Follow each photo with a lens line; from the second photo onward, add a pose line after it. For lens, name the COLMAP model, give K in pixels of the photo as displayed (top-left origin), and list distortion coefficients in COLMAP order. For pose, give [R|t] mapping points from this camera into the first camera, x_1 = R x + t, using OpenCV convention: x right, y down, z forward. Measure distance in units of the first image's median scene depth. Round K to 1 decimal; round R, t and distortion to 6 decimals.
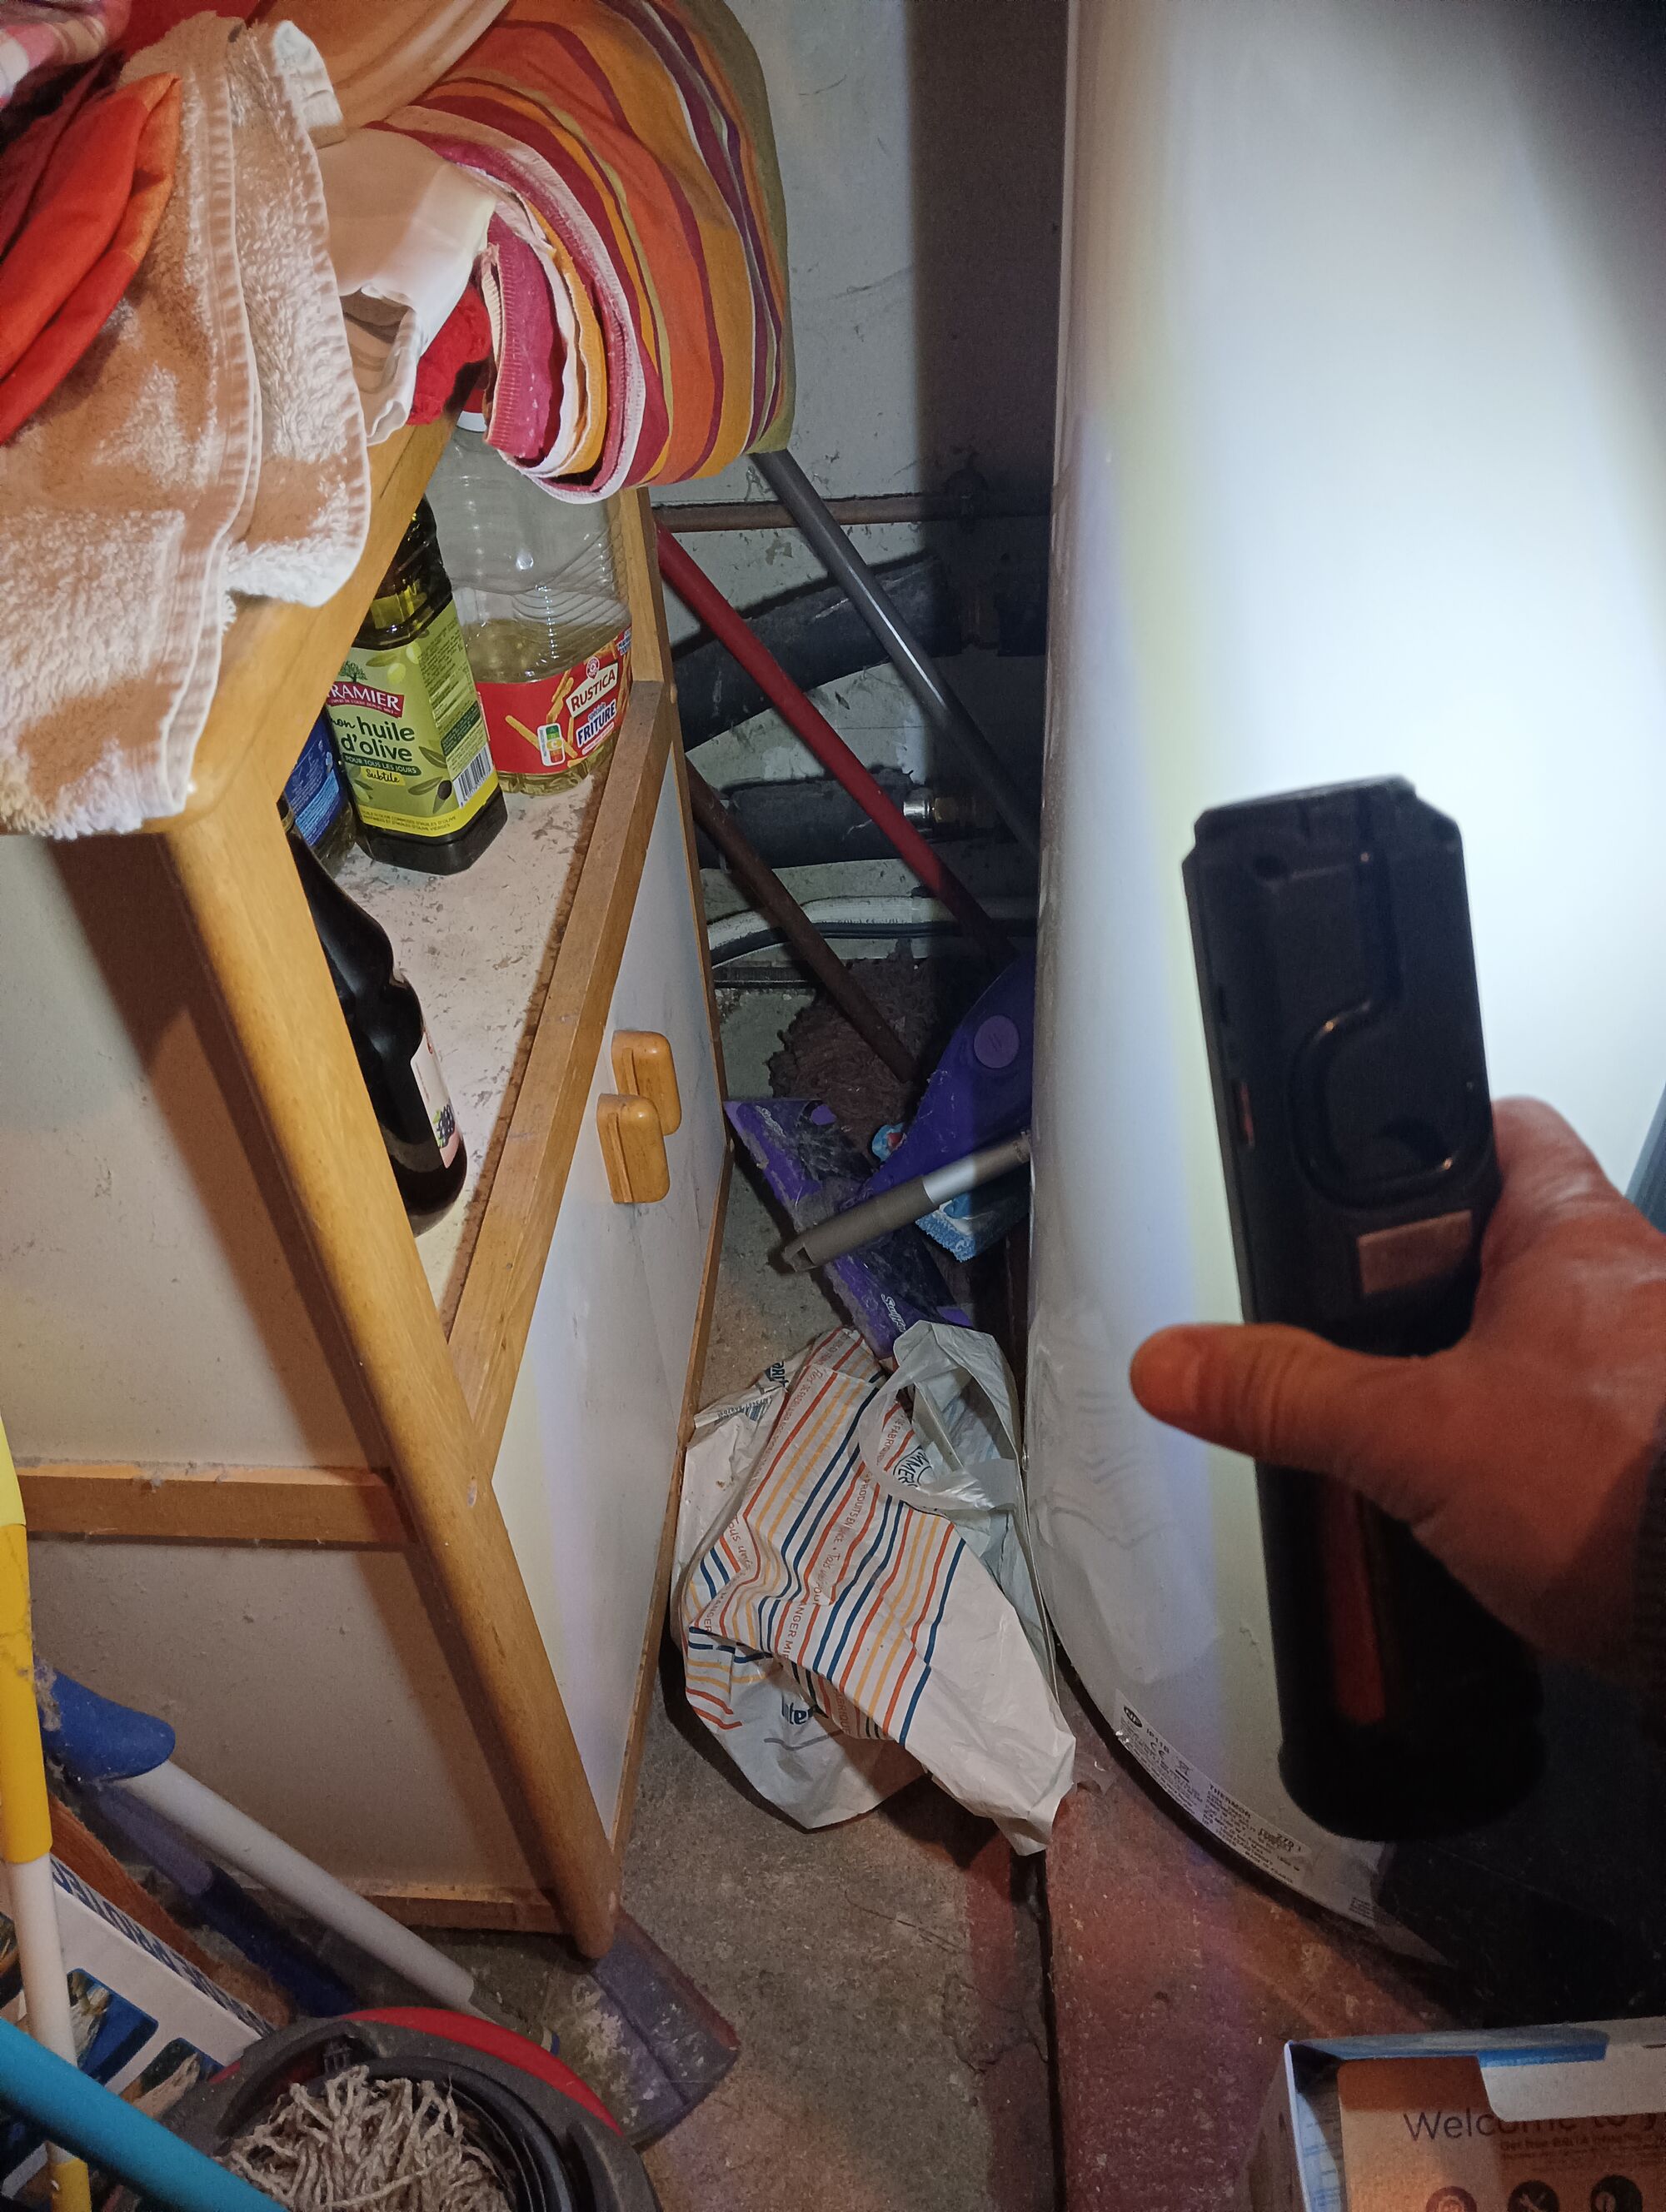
lens RADIAL K [[1822.5, 0, 833.0], [0, 1822.5, 1106.0], [0, 0, 1]] dist [0.086243, -0.170811]
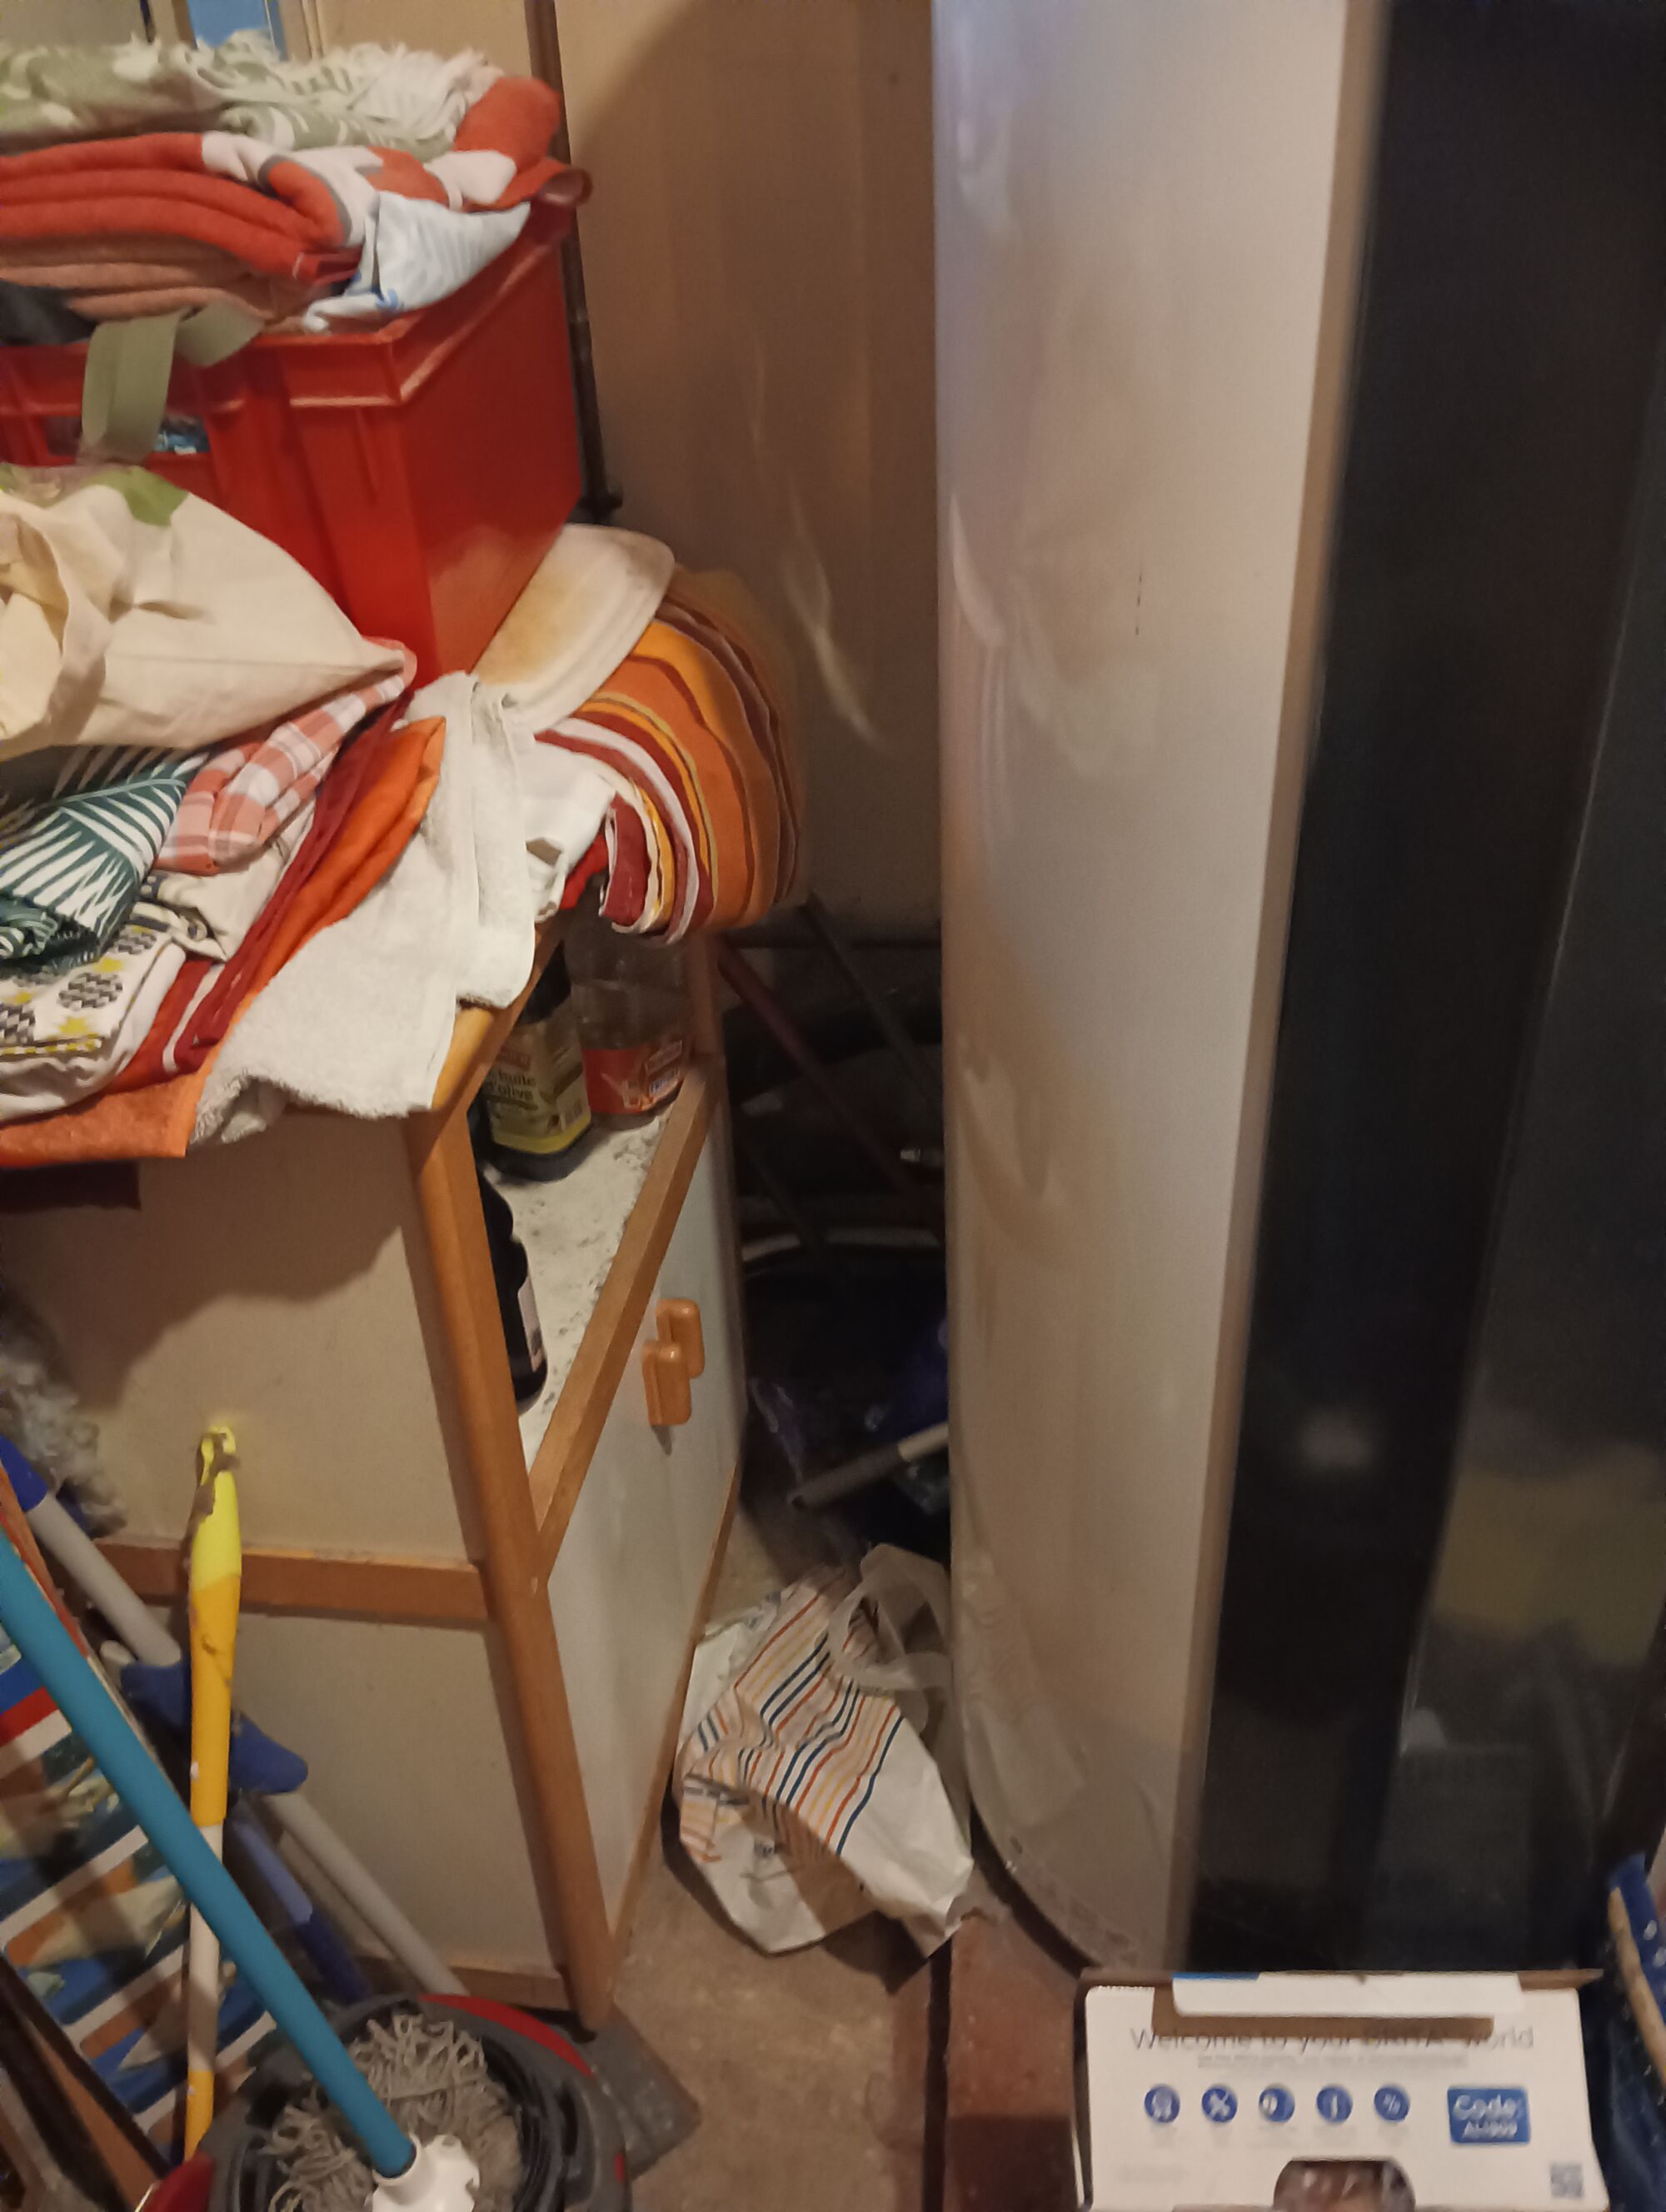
lens RADIAL K [[1822.5, 0, 833.0], [0, 1822.5, 1106.0], [0, 0, 1]] dist [0.086243, -0.170811]
pose [[0.997821, 0.044302, -0.048889, 0.068863], [-0.053253, 0.978264, -0.200408, 0.083038], [0.038948, 0.202575, 0.978492, -0.357350]]
